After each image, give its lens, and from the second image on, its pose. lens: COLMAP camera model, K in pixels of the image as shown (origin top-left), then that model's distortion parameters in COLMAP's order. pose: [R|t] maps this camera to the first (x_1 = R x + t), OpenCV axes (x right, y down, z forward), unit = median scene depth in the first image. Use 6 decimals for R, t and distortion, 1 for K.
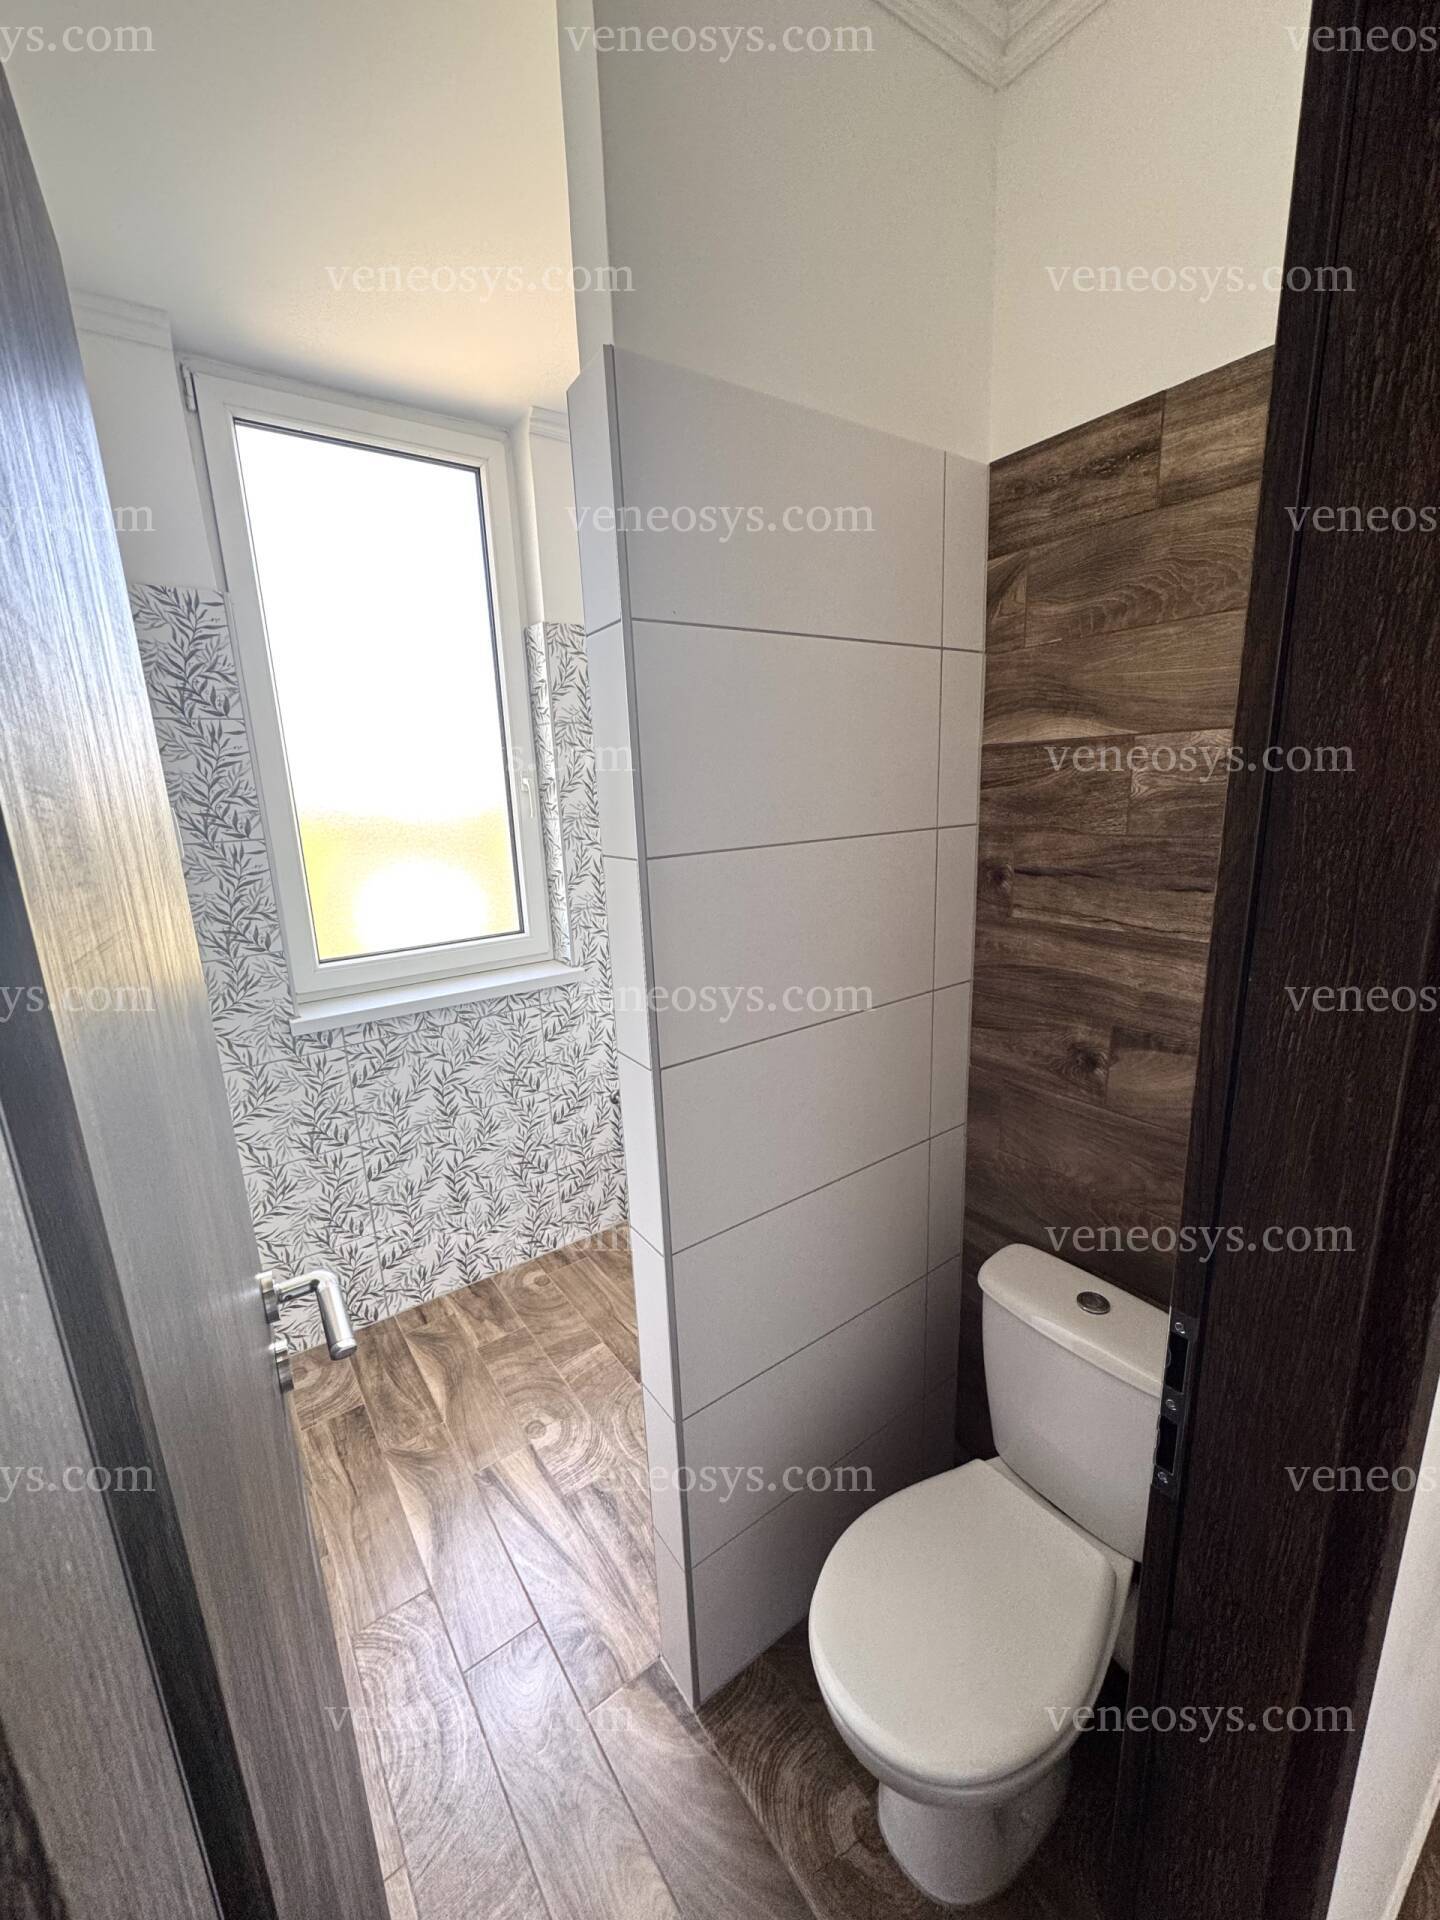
lens RADIAL K [[761.2, 0, 721.0], [0, 761.2, 954.3], [0, 0, 1]] dist [-0.005495, 0.000056]
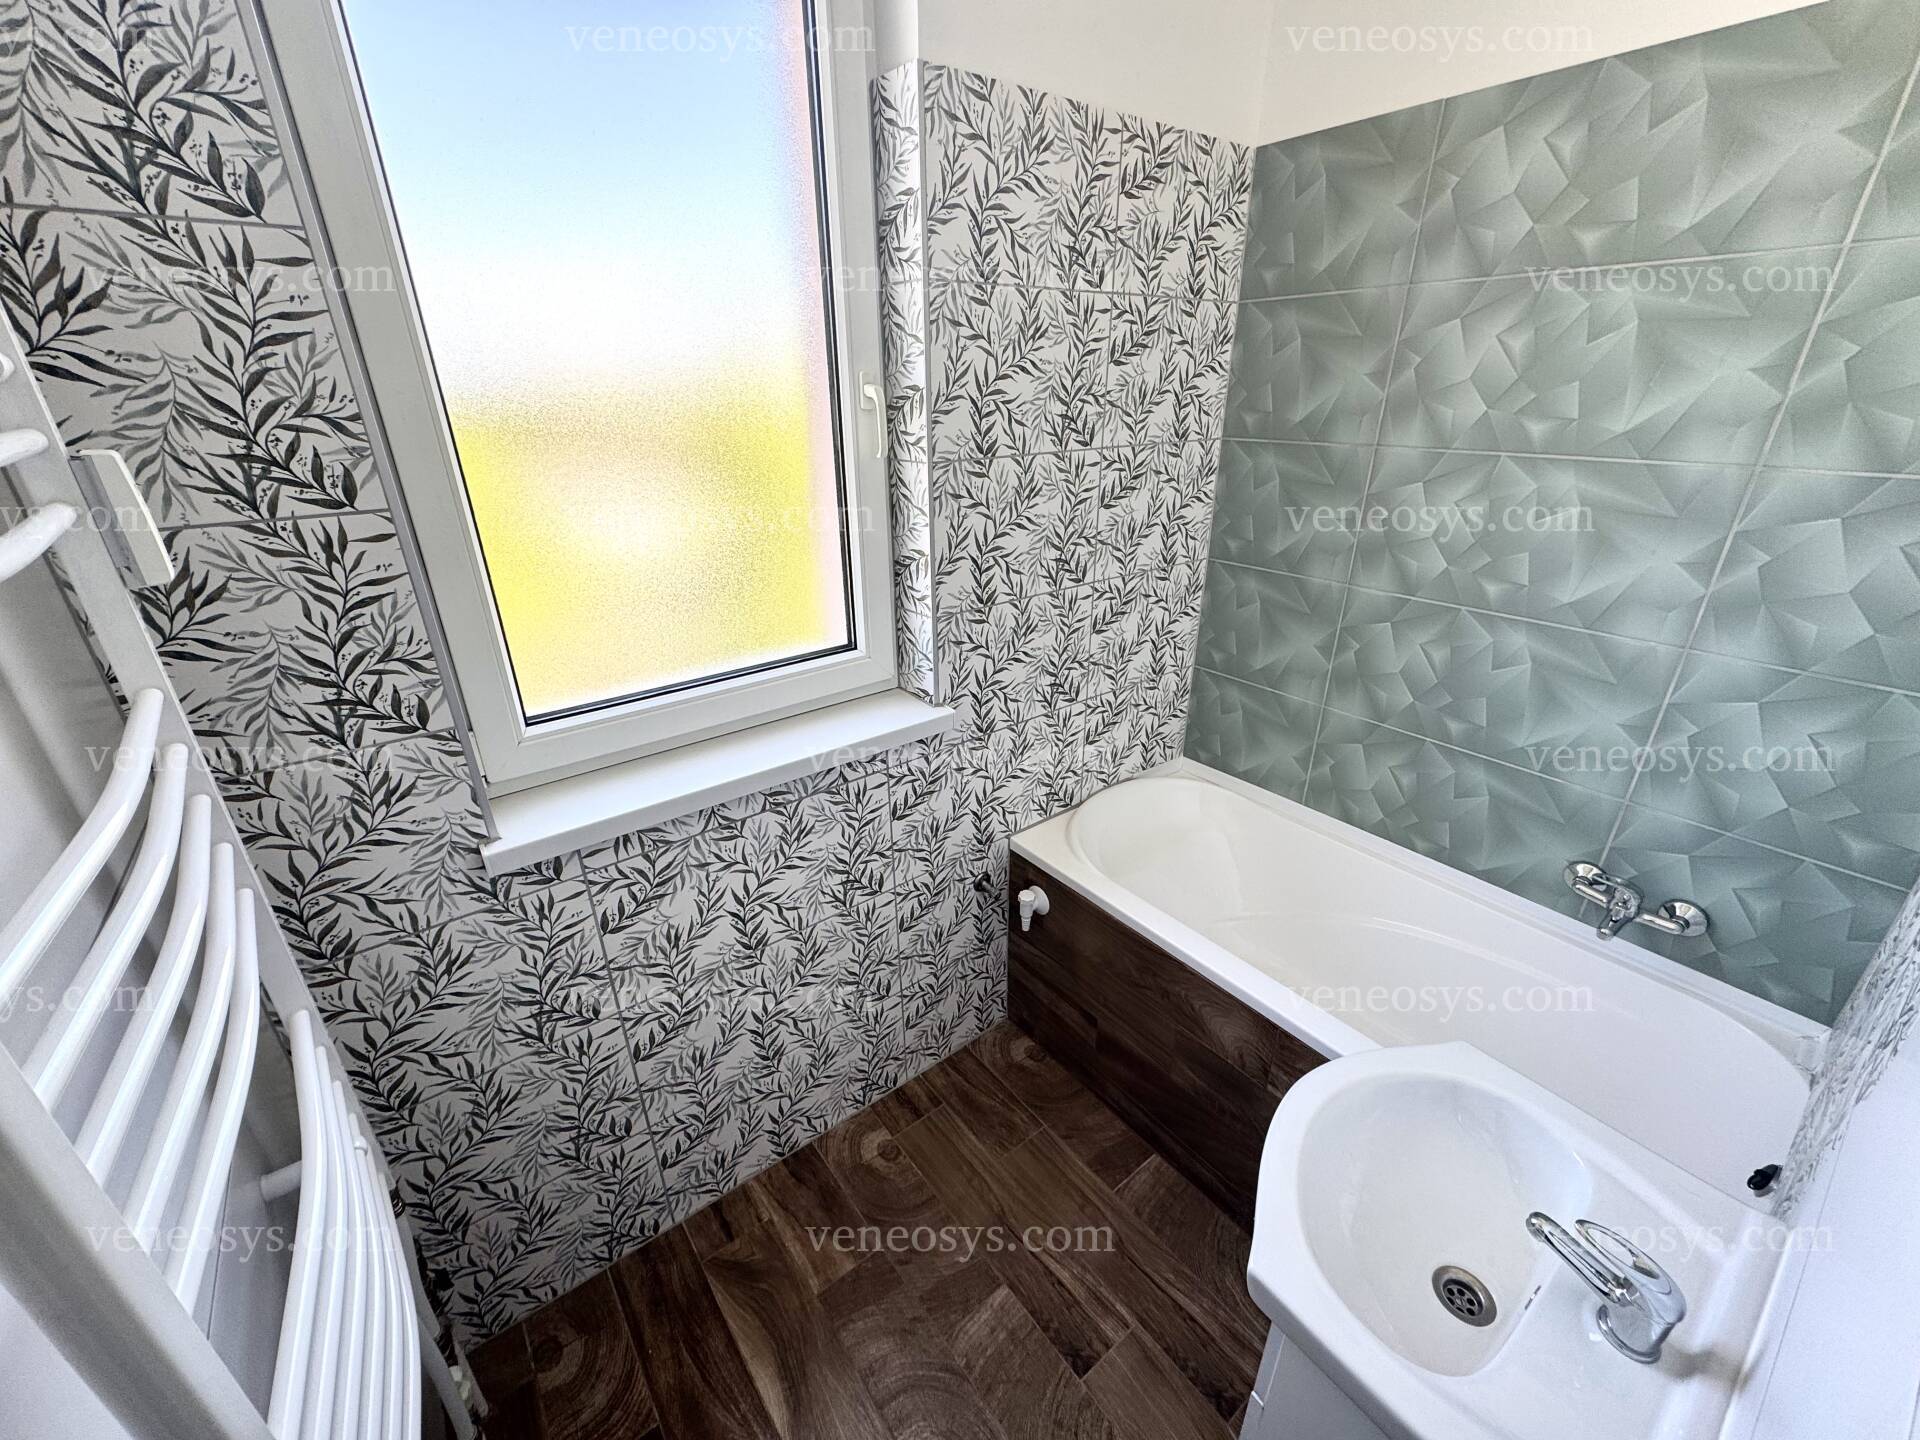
lens RADIAL K [[761.2, 0, 959.5], [0, 761.2, 718.6], [0, 0, 1]] dist [-0.005495, 0.000056]
pose [[0.999113, 0.016413, 0.038791, -0.222464], [-0.023603, 0.980942, 0.192860, -0.105956], [-0.034886, -0.193605, 0.980459, 0.424505]]
